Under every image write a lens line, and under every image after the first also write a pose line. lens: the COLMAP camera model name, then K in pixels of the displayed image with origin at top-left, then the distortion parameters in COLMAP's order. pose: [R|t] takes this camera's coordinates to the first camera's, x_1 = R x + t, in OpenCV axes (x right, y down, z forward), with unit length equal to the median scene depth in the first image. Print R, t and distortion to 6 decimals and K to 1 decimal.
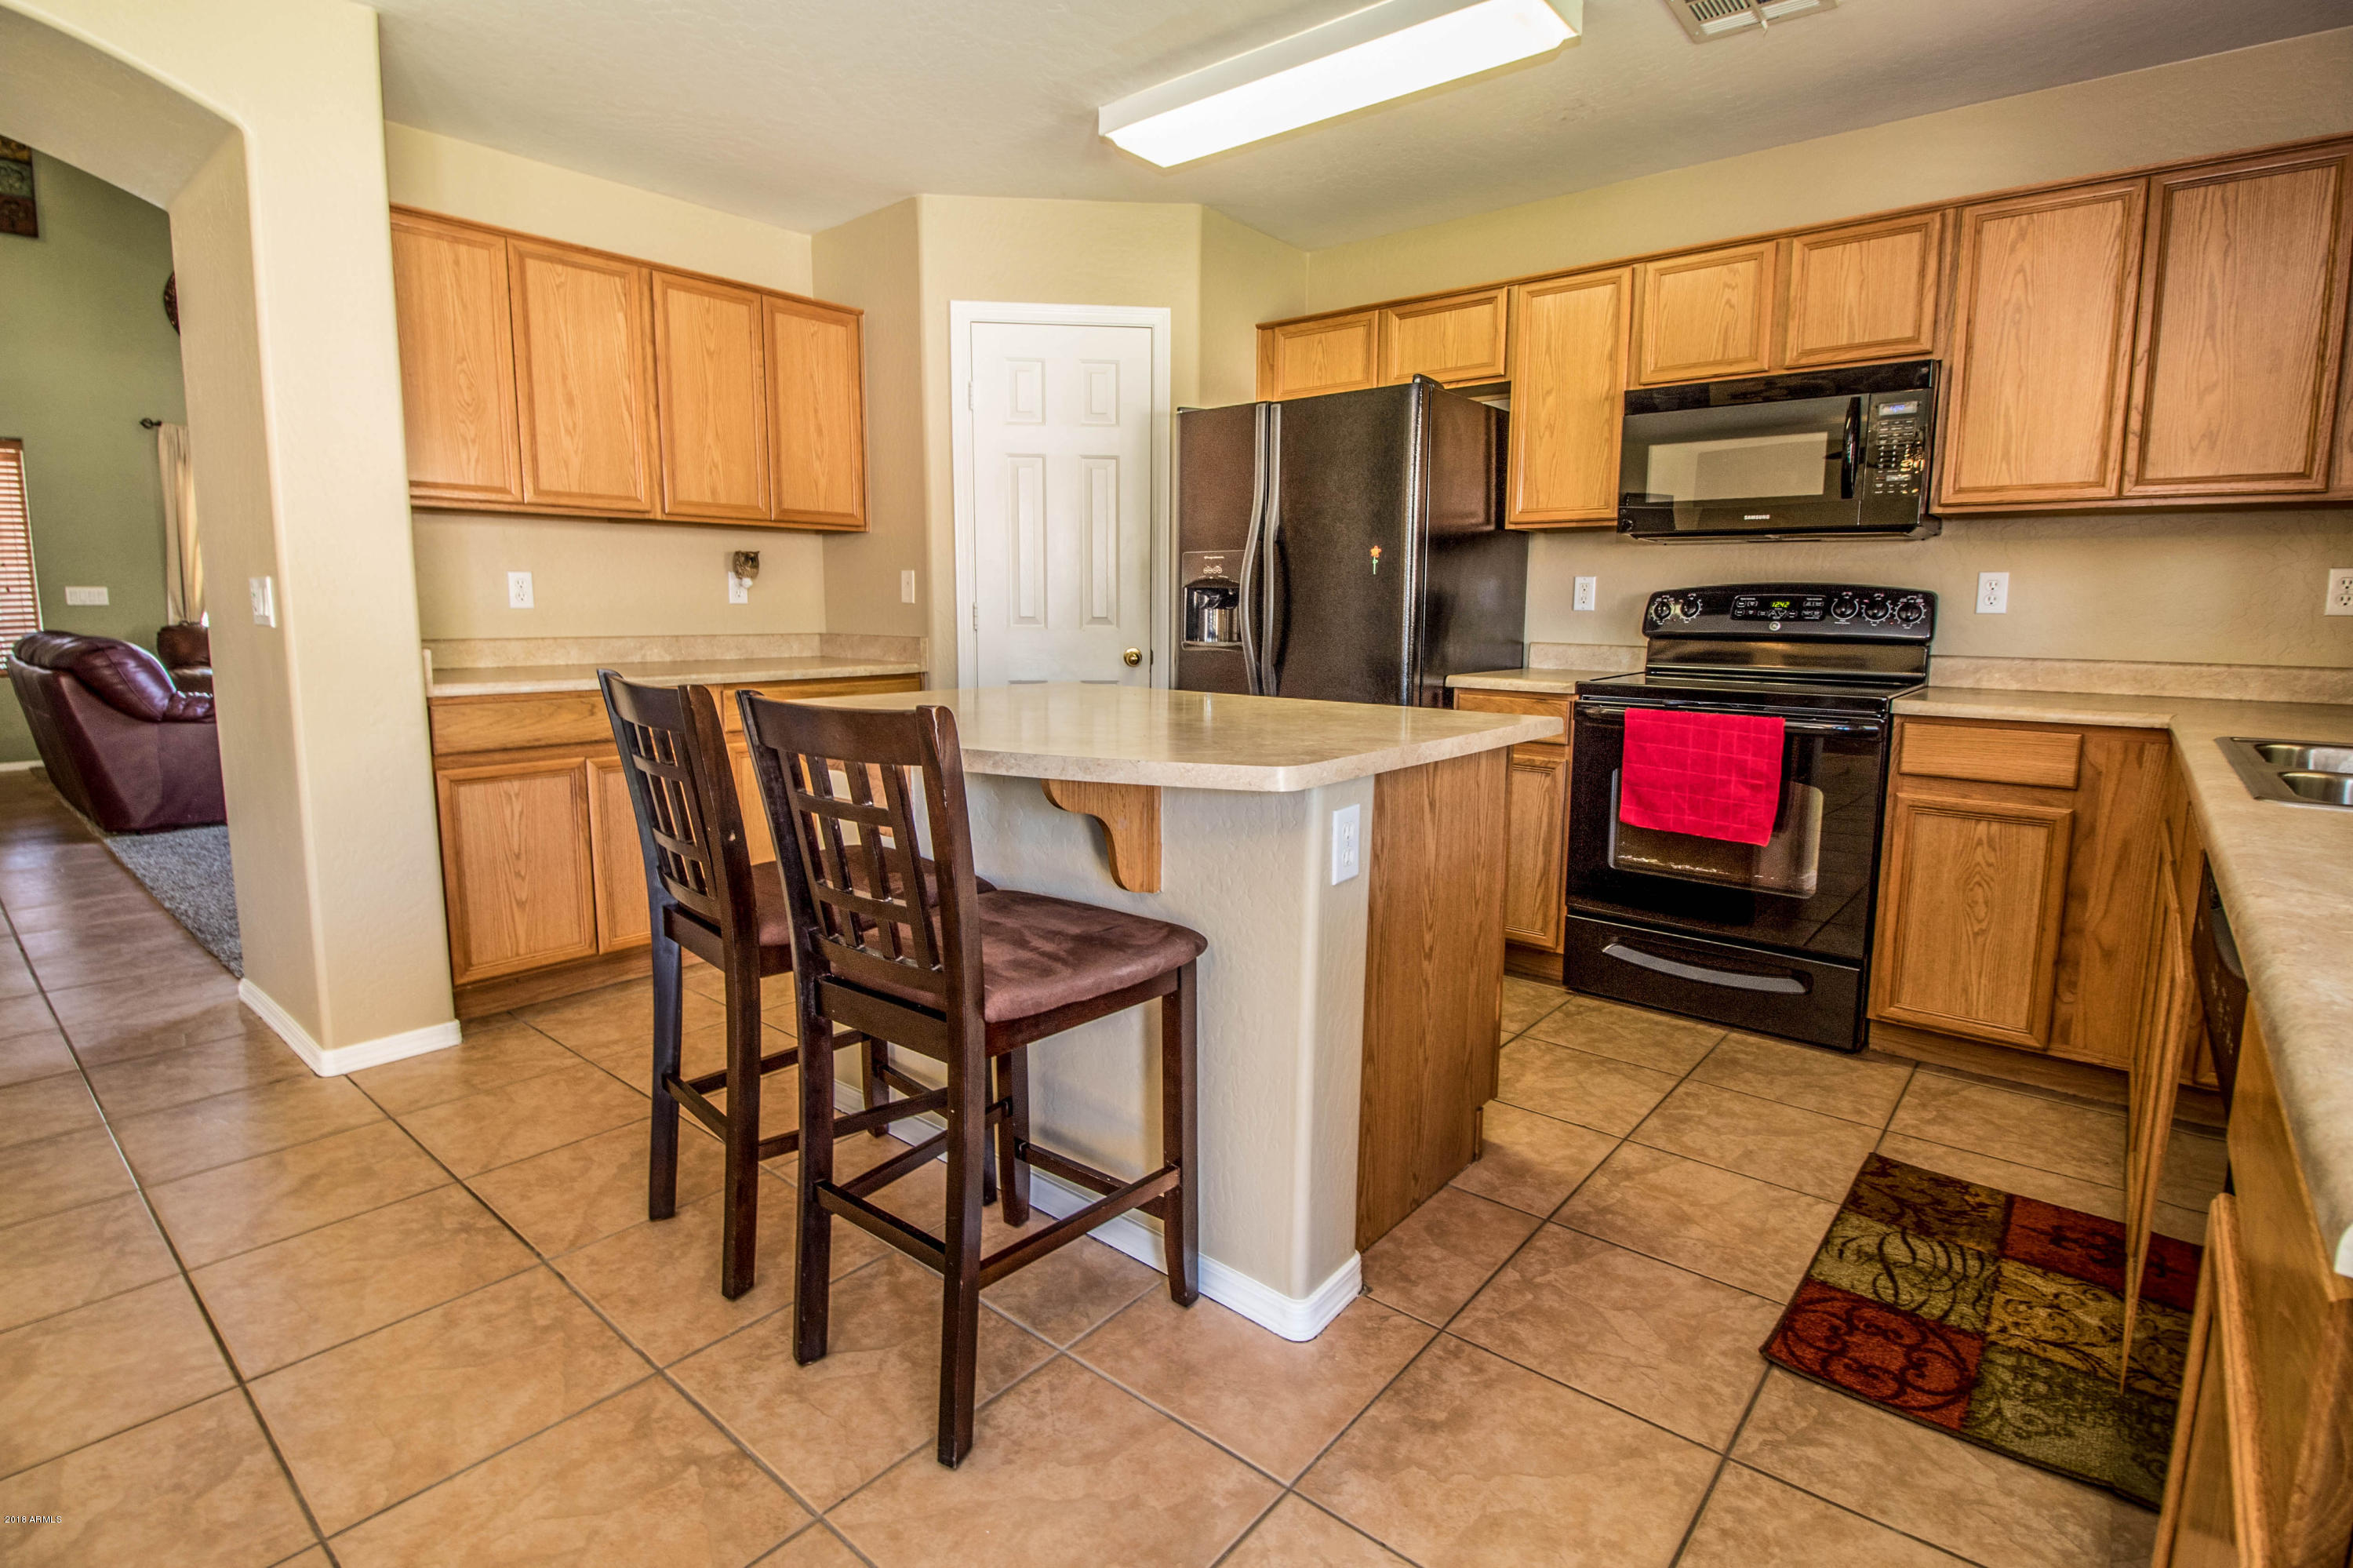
lens RADIAL K [[1134.6, 0, 1160.1], [0, 1134.6, 759.3], [0, 0, 1]] dist [-0.010612, -0.008468]
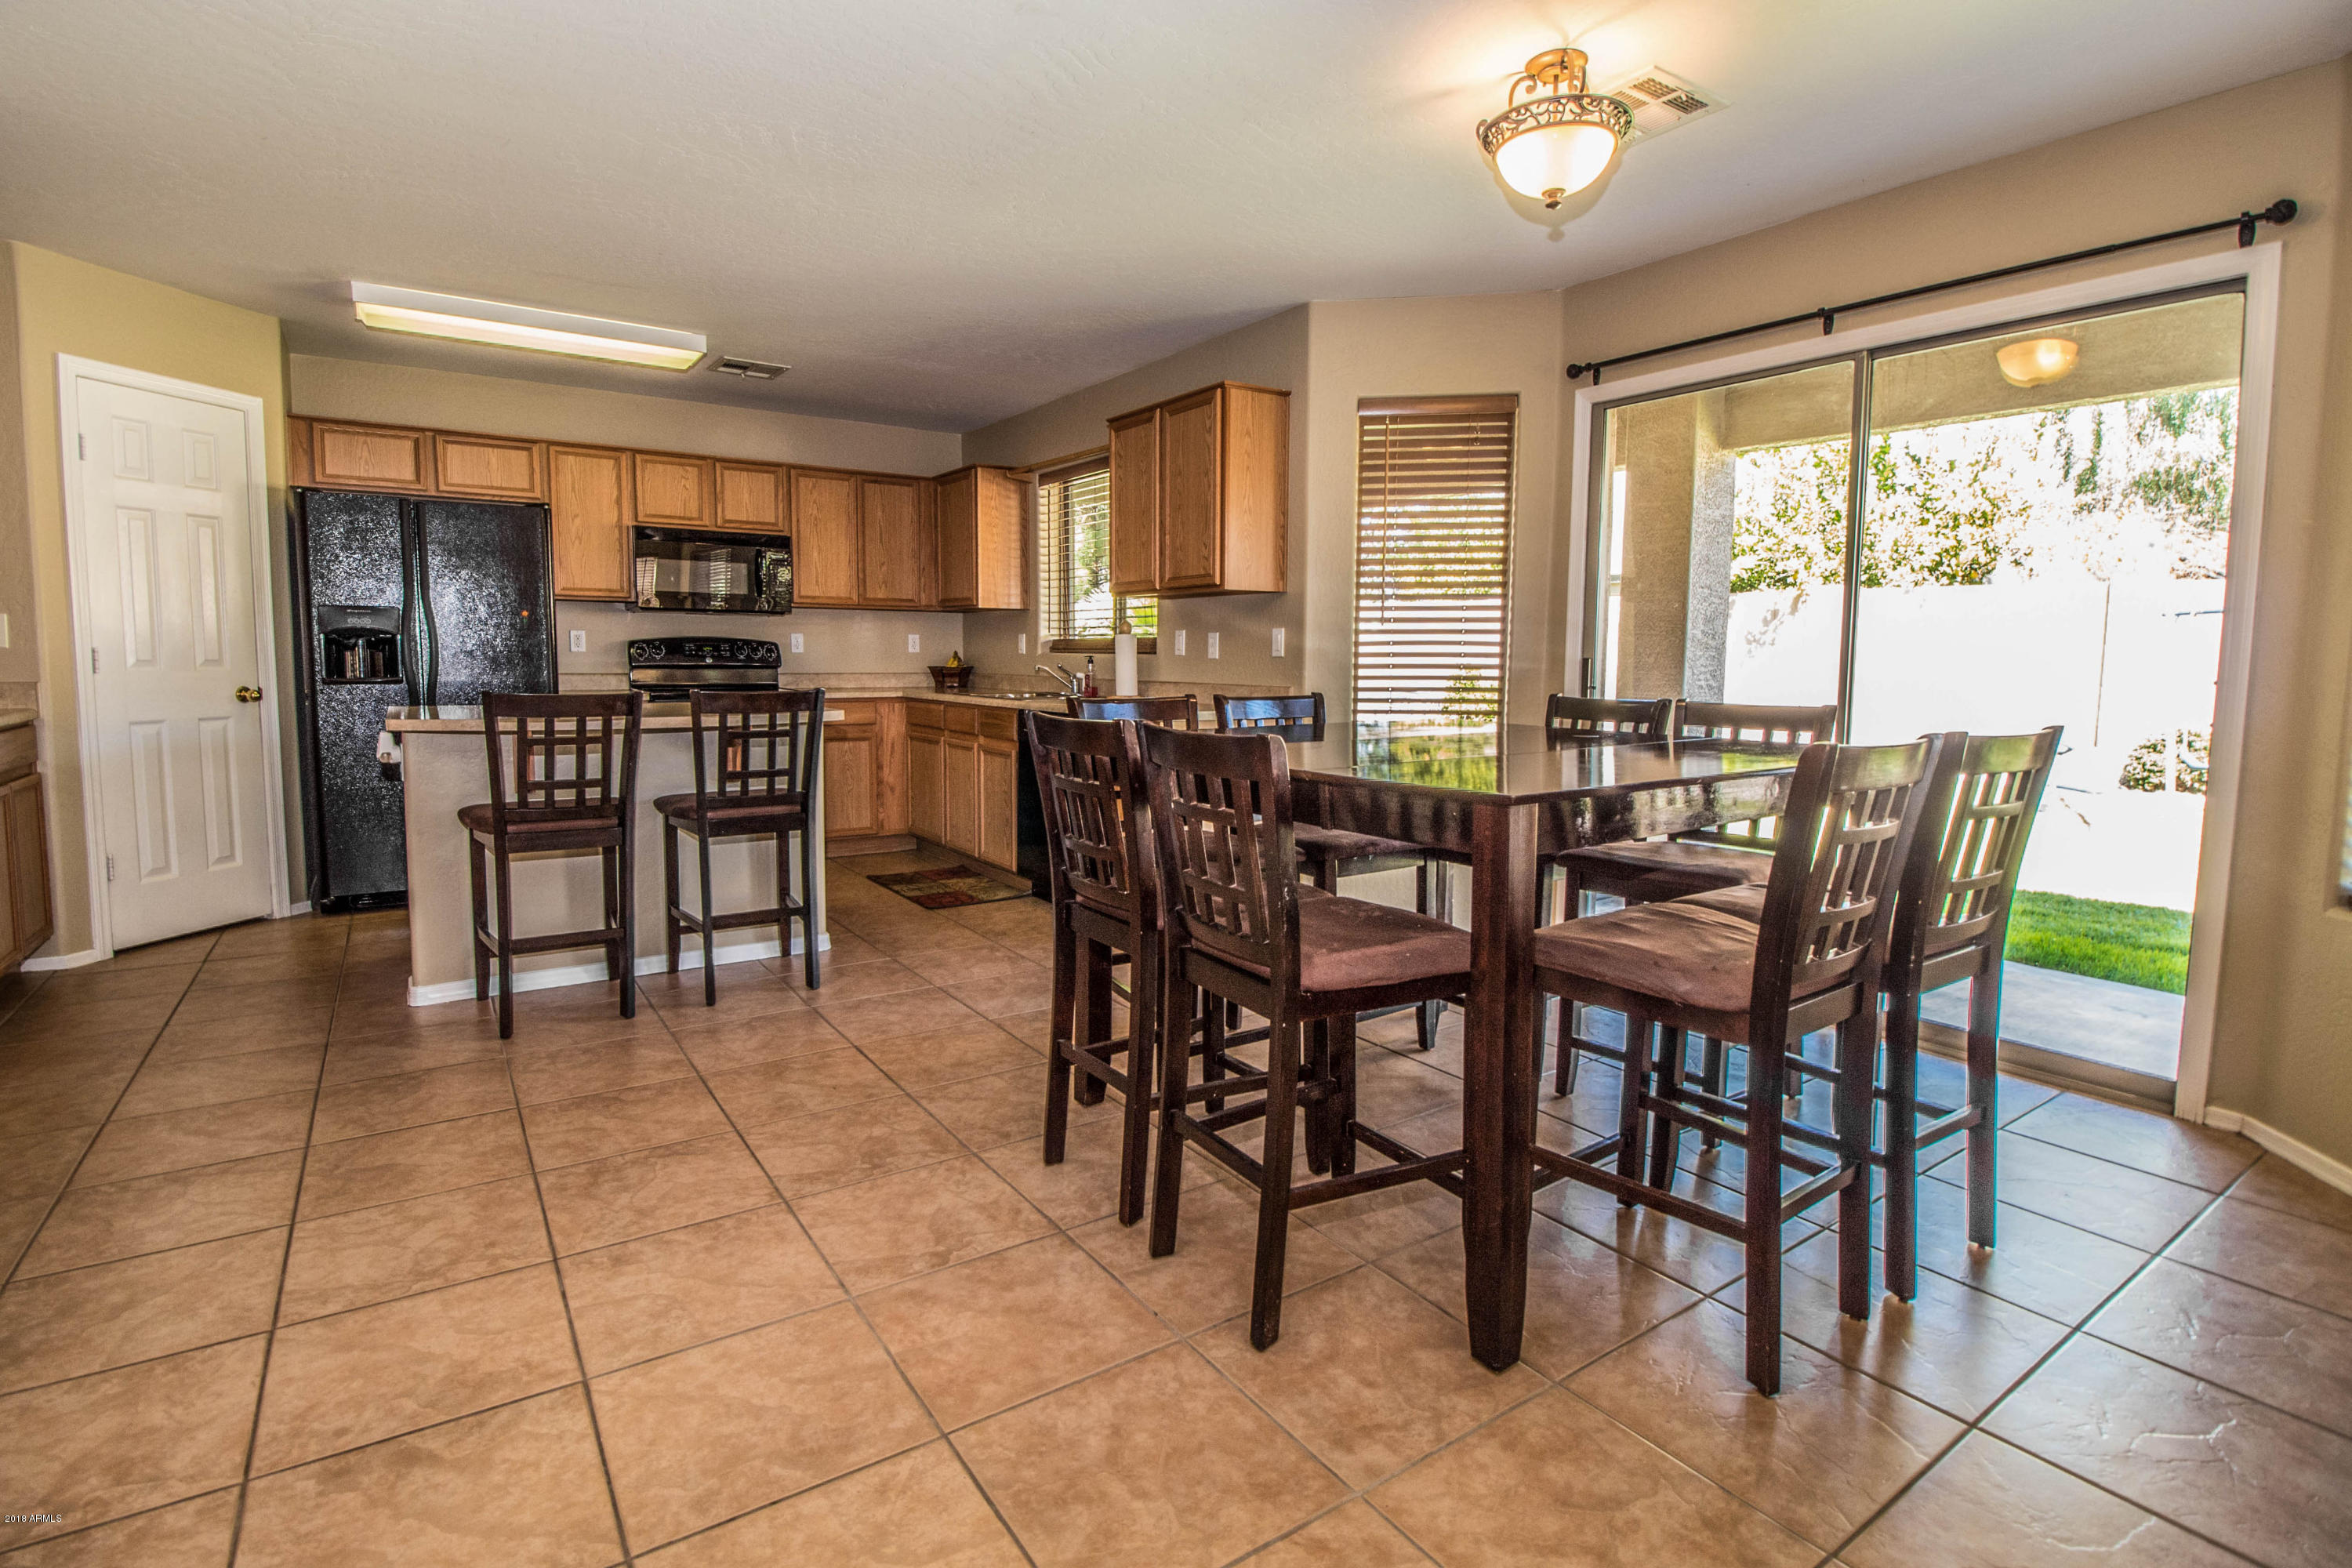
lens RADIAL K [[1134.0, 0, 1197.7], [0, 1134.0, 756.2], [0, 0, 1]] dist [-0.010612, -0.008468]
pose [[0.253049, -0.089842, 0.963273, -1.205251], [0.124460, 0.990428, 0.059680, 0.030884], [-0.959414, 0.104787, 0.261808, -0.273580]]
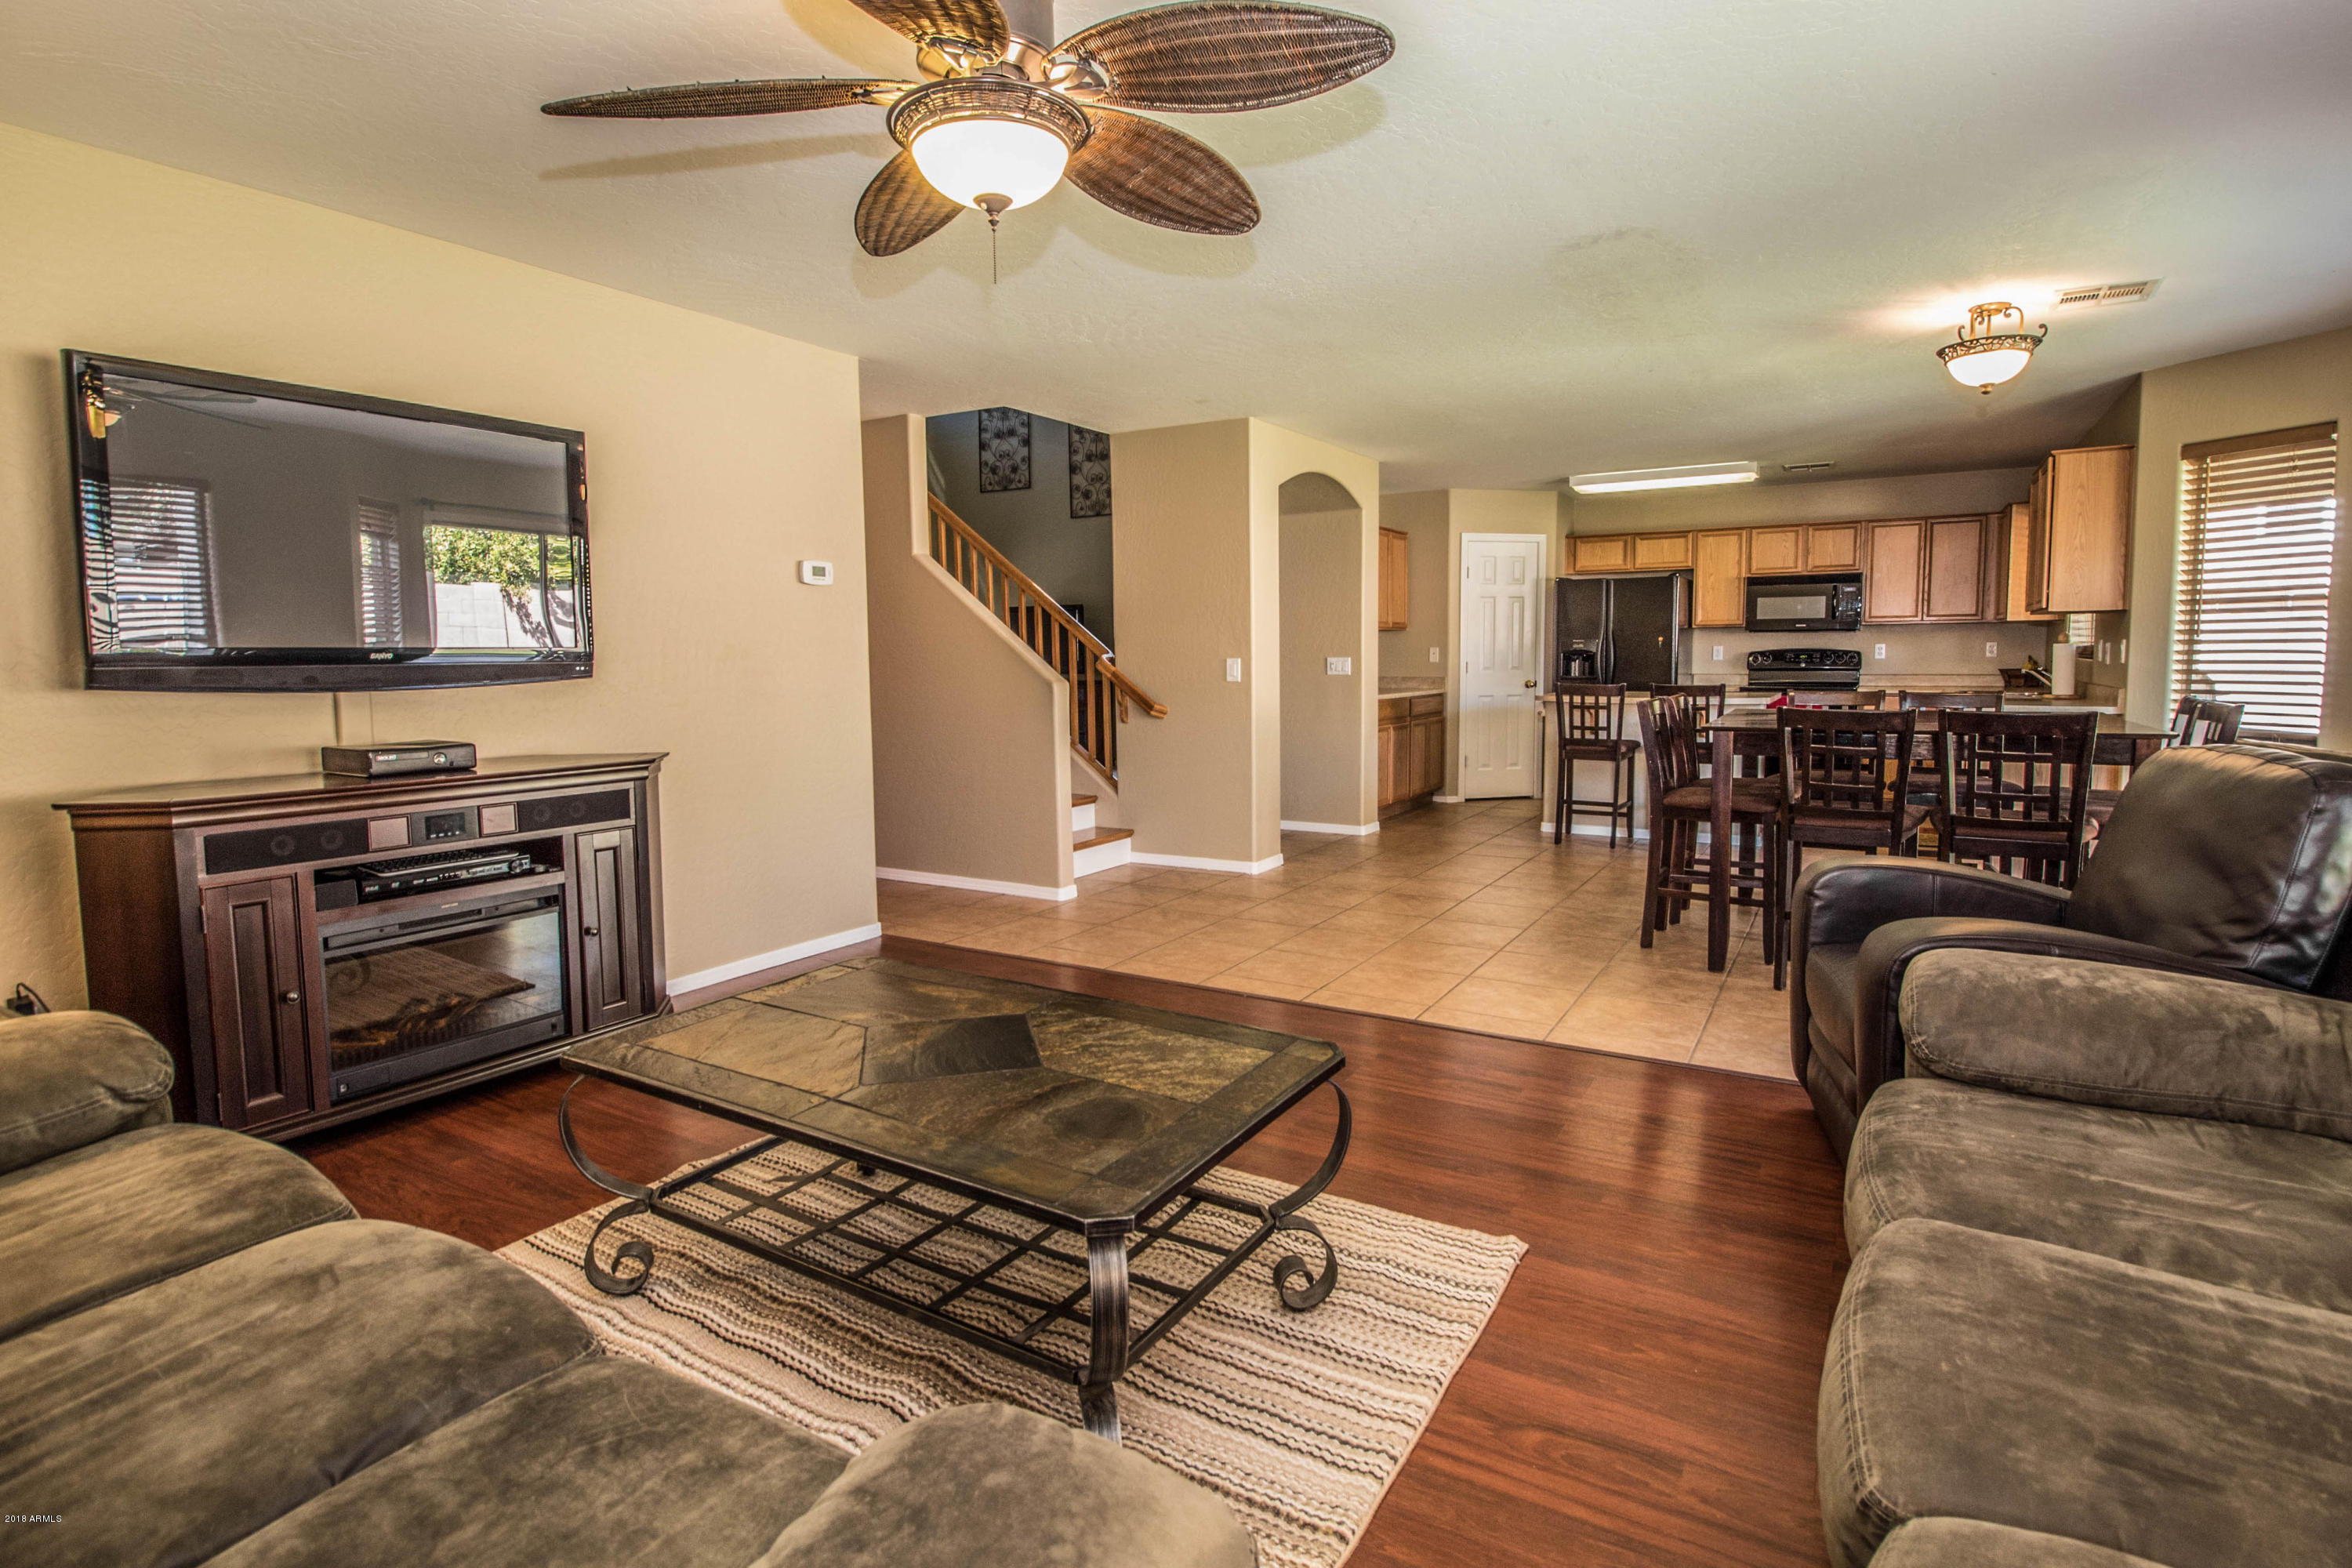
lens RADIAL K [[1134.0, 0, 1177.1], [0, 1134.0, 761.7], [0, 0, 1]] dist [-0.010612, -0.008468]
pose [[0.987486, -0.033138, 0.154188, -1.492804], [0.039612, 0.998449, -0.039110, 0.174005], [-0.152653, 0.044728, 0.987267, -1.558360]]
